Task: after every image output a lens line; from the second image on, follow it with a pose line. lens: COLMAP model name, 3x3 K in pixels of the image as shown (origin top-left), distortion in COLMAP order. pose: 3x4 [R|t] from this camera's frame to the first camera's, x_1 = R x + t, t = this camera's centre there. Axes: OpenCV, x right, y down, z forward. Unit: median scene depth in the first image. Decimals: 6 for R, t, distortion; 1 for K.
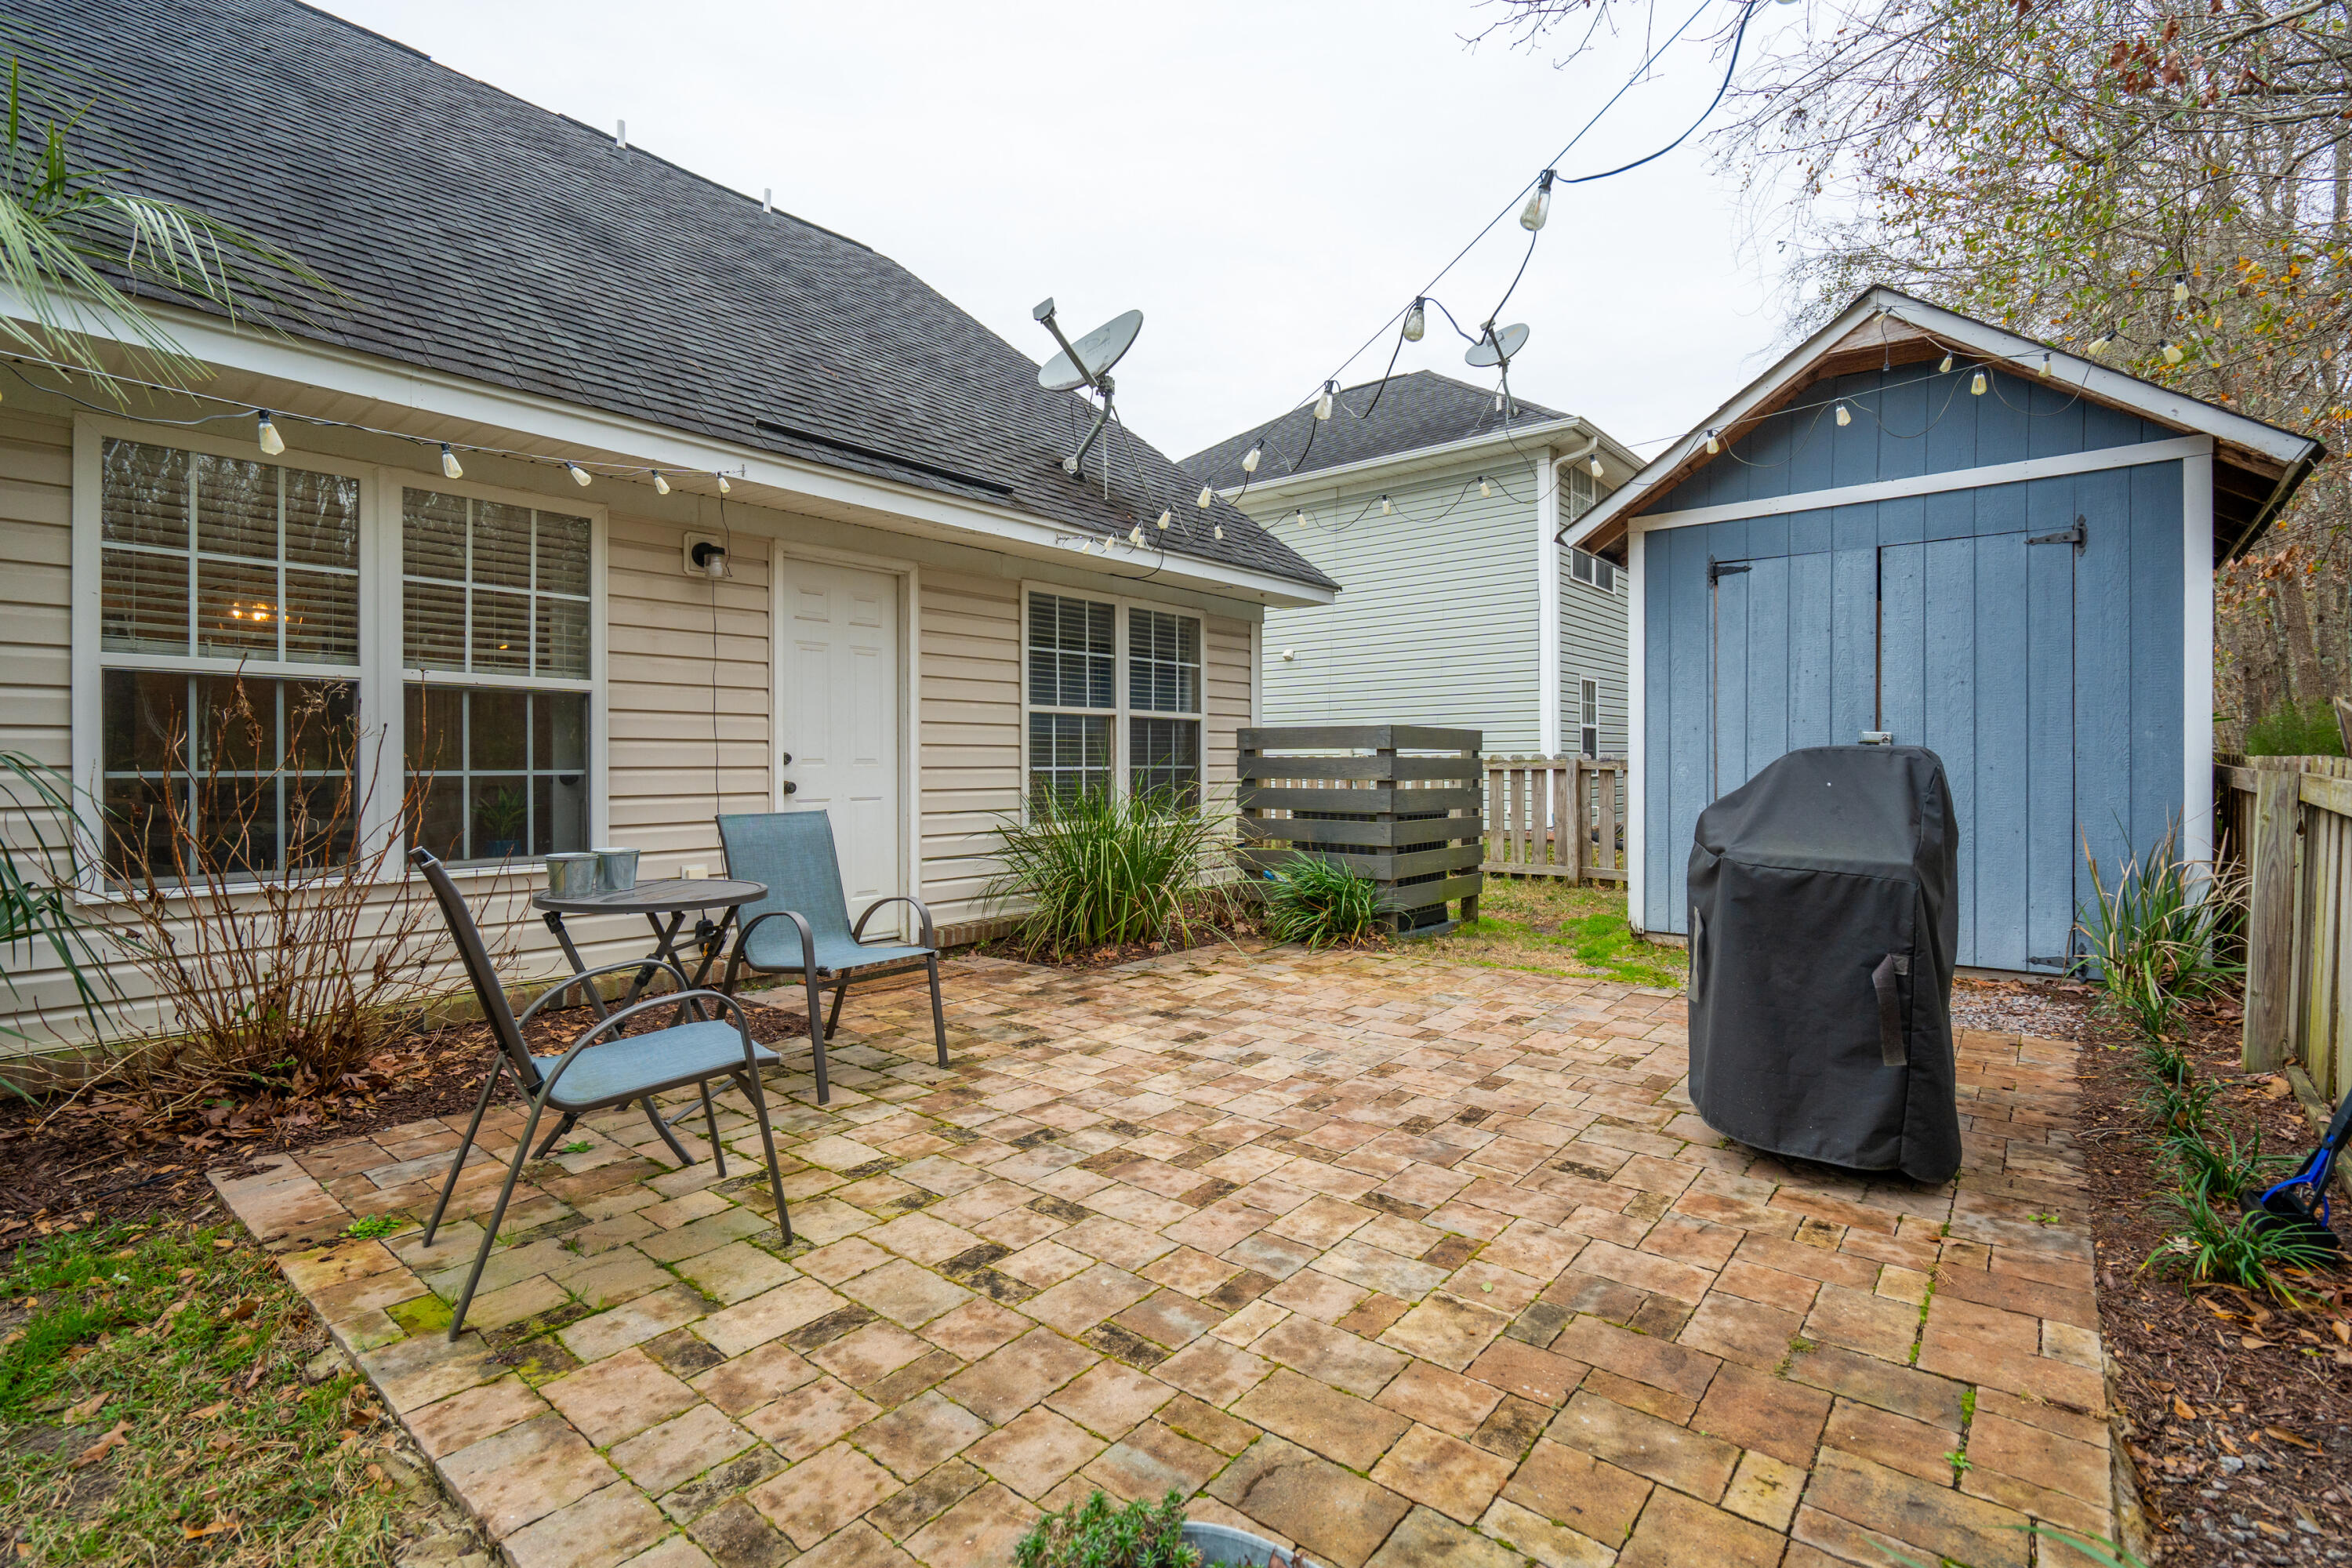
lens RADIAL K [[1066.7, 0, 1176.6], [0, 1066.7, 781.5], [0, 0, 1]] dist [0.000387, -0.000494]
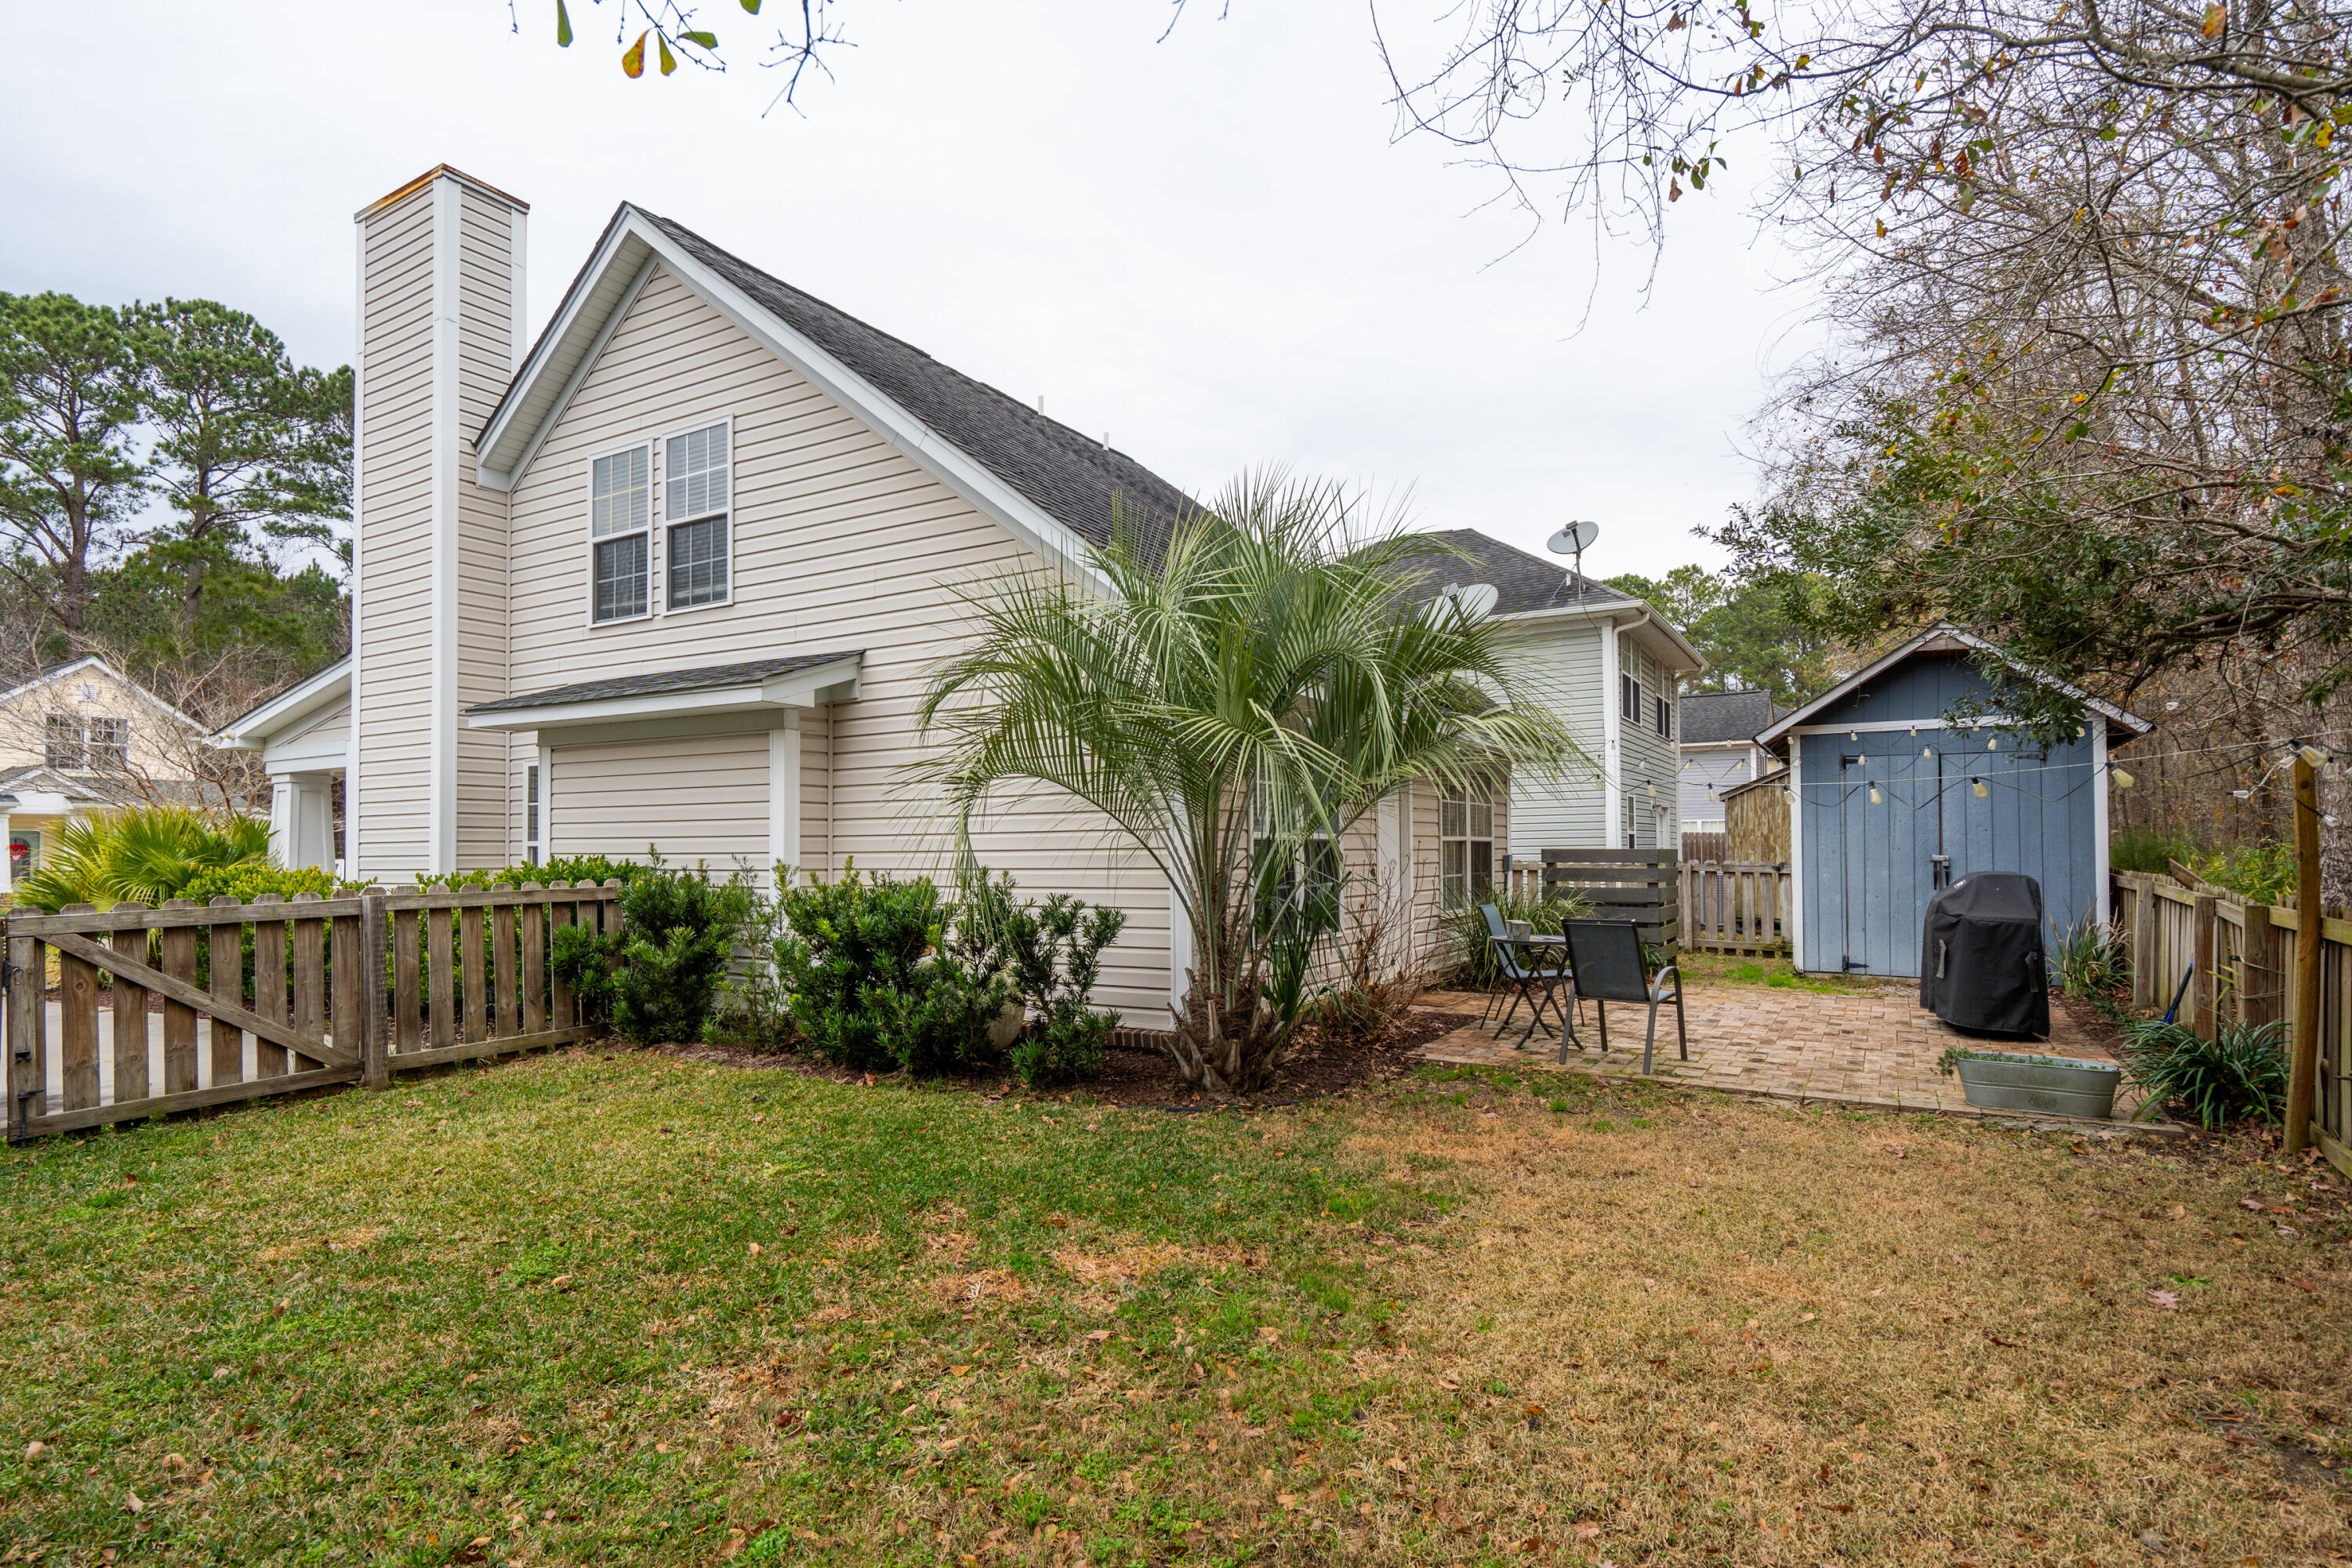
lens RADIAL K [[1204.1, 0, 1154.4], [0, 1204.1, 841.8], [0, 0, 1]] dist [0.004366, 0.001225]
pose [[0.990118, -0.001098, 0.140231, -0.874028], [0.004304, 0.999736, -0.022561, -0.026306], [-0.140169, 0.022941, 0.989862, -0.775494]]
